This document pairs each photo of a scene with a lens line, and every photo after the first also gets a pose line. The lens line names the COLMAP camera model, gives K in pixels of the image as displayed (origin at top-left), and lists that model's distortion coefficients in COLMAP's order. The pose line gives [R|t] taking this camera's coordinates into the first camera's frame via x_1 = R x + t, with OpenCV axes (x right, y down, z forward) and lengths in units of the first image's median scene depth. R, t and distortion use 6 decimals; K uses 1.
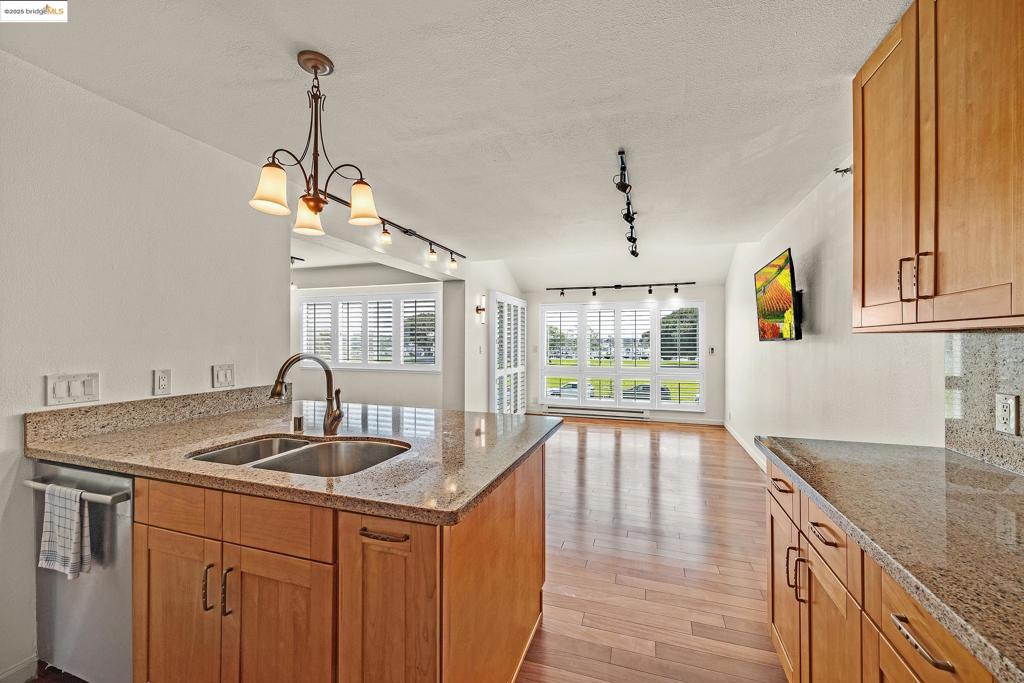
lens RADIAL K [[408.9, 0, 509.5], [0, 408.9, 340.5], [0, 0, 1]] dist [0.000273, -0.000061]
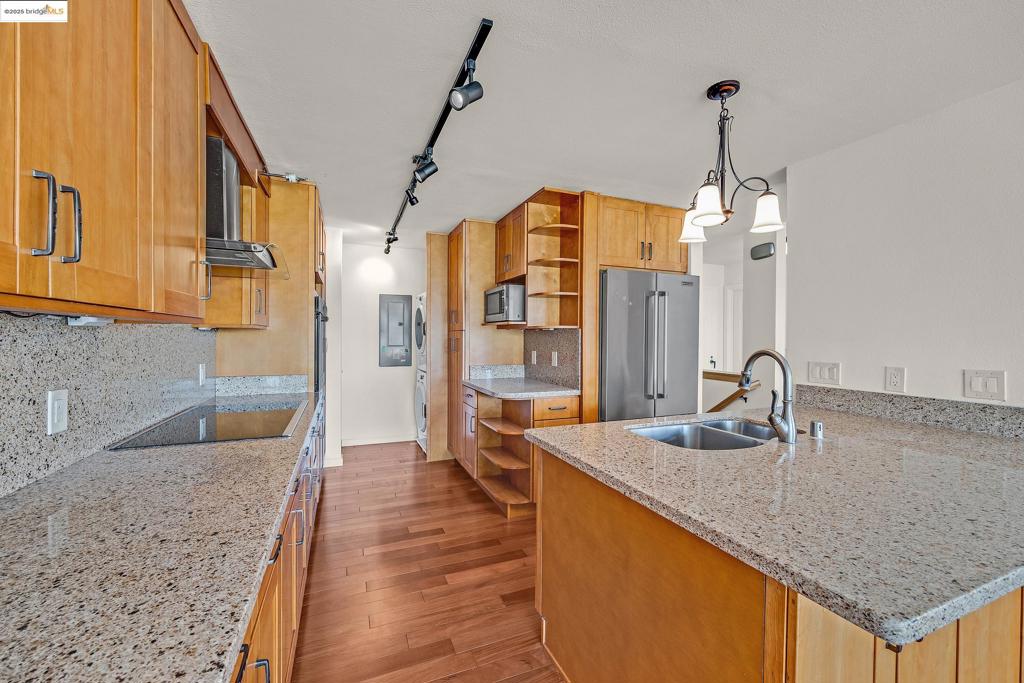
lens RADIAL K [[410.2, 0, 510.5], [0, 410.2, 339.7], [0, 0, 1]] dist [-0.000605, -0.000190]
pose [[-0.750415, 0.000810, -0.660966, 0.167582], [-0.003936, 0.999976, 0.005694, 0.000552], [0.660955, 0.006874, -0.750394, 0.350446]]
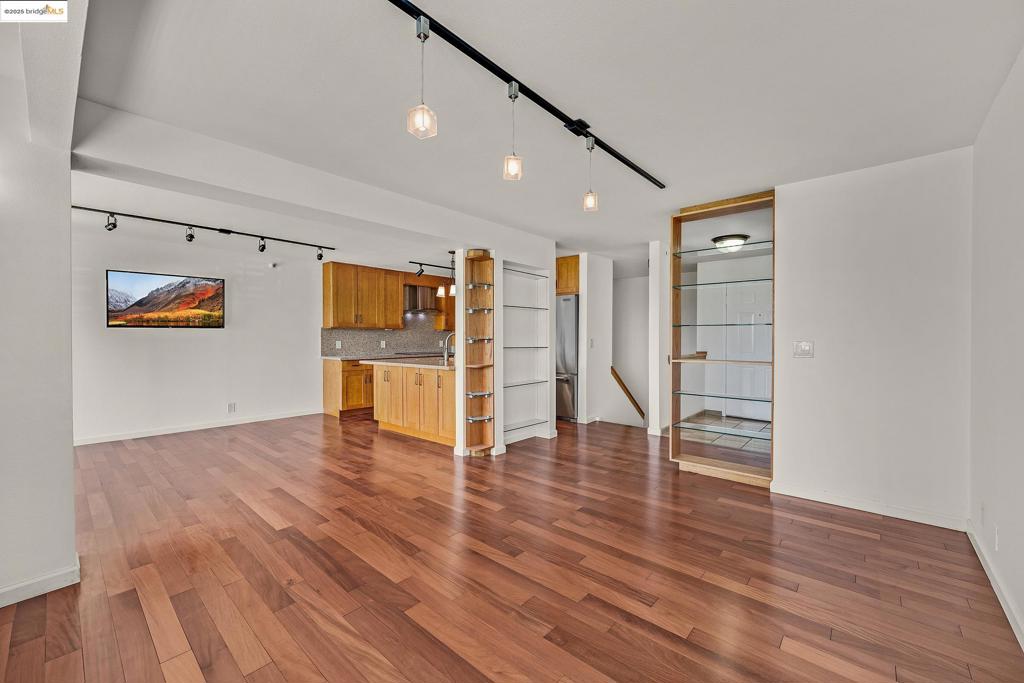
lens RADIAL K [[410.0, 0, 512.9], [0, 410.0, 340.6], [0, 0, 1]] dist [-0.001367, -0.000399]
pose [[-0.925849, -0.003899, 0.377873, -0.556330], [-0.002172, 0.999985, 0.004998, 0.018210], [-0.377887, 0.003807, -0.925844, 0.987409]]
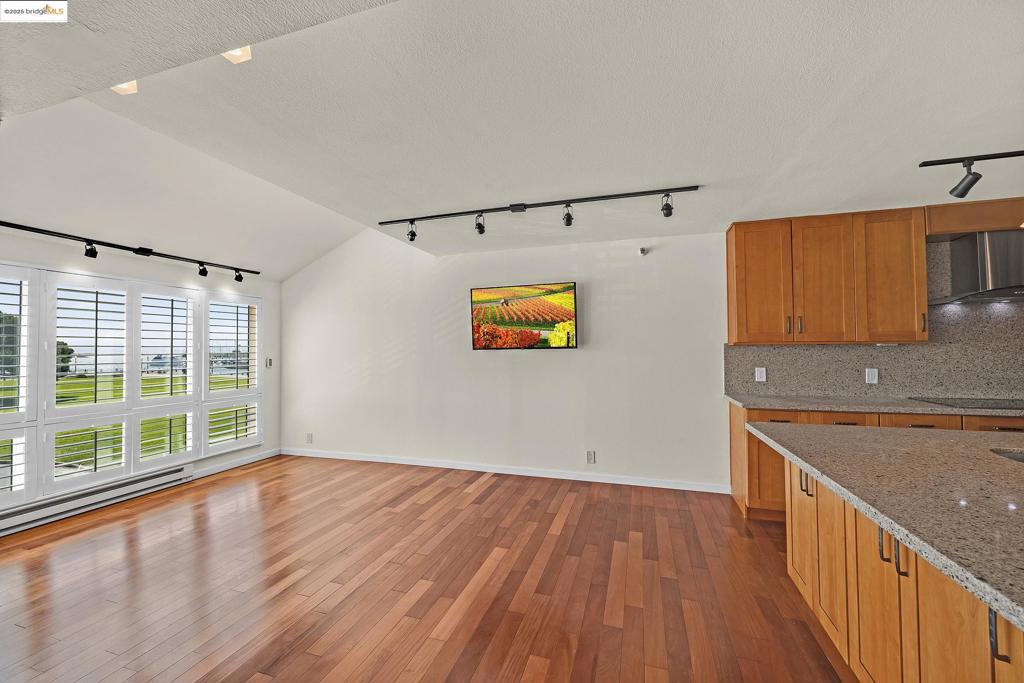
lens RADIAL K [[410.2, 0, 510.5], [0, 410.2, 339.7], [0, 0, 1]] dist [-0.000605, -0.000190]
pose [[-0.030545, 0.023378, 0.999260, -0.308560], [0.002235, 0.999726, -0.023321, -0.000595], [-0.999531, 0.001521, -0.030588, 0.554258]]
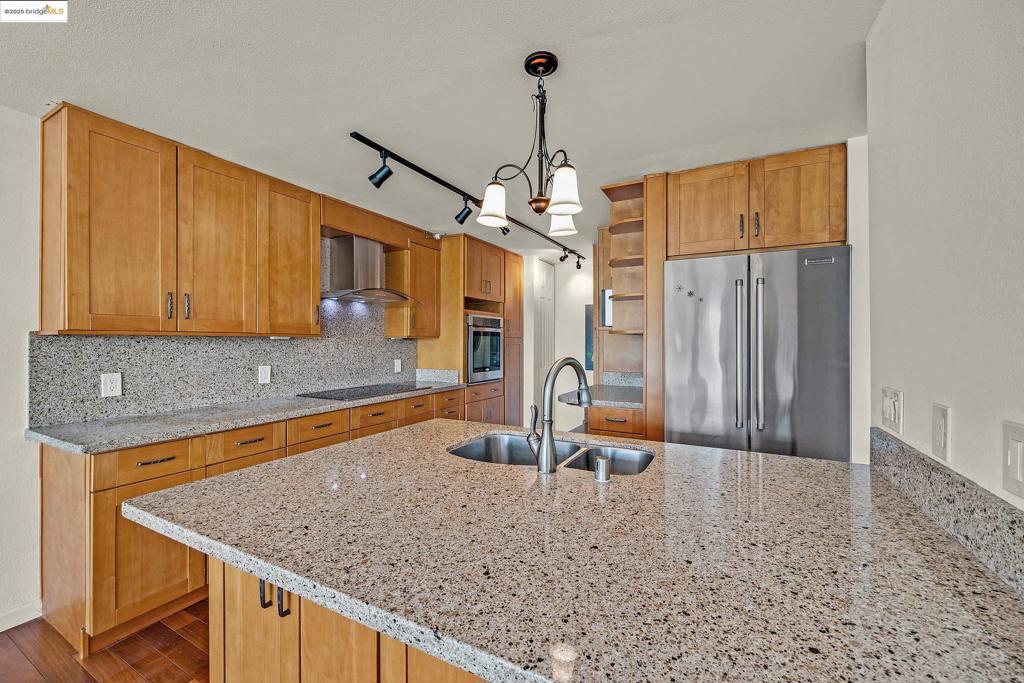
lens RADIAL K [[410.0, 0, 512.9], [0, 410.0, 340.6], [0, 0, 1]] dist [-0.001367, -0.000399]
pose [[-0.988220, 0.000308, 0.153040, -0.134603], [-0.000578, 0.999983, -0.005744, 0.000114], [-0.153040, -0.005765, -0.988203, 0.476647]]
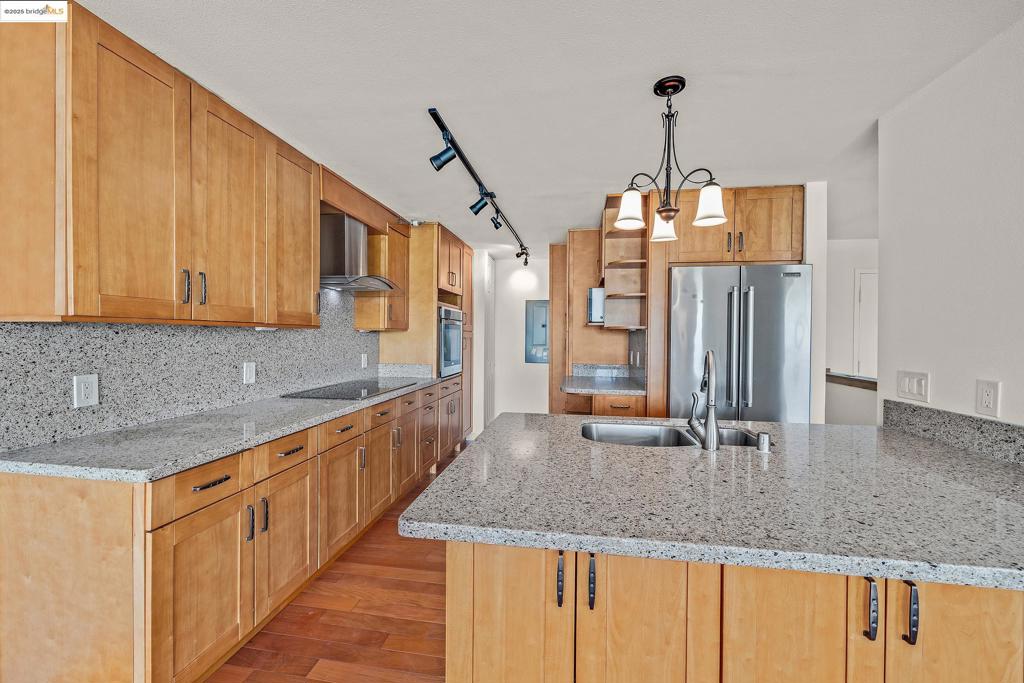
lens RADIAL K [[410.2, 0, 510.5], [0, 410.2, 339.7], [0, 0, 1]] dist [-0.000605, -0.000190]
pose [[-0.985095, -0.005733, -0.171916, 0.030713], [-0.006997, 0.999953, 0.006751, 0.000351], [0.171870, 0.007854, -0.985088, 0.483564]]
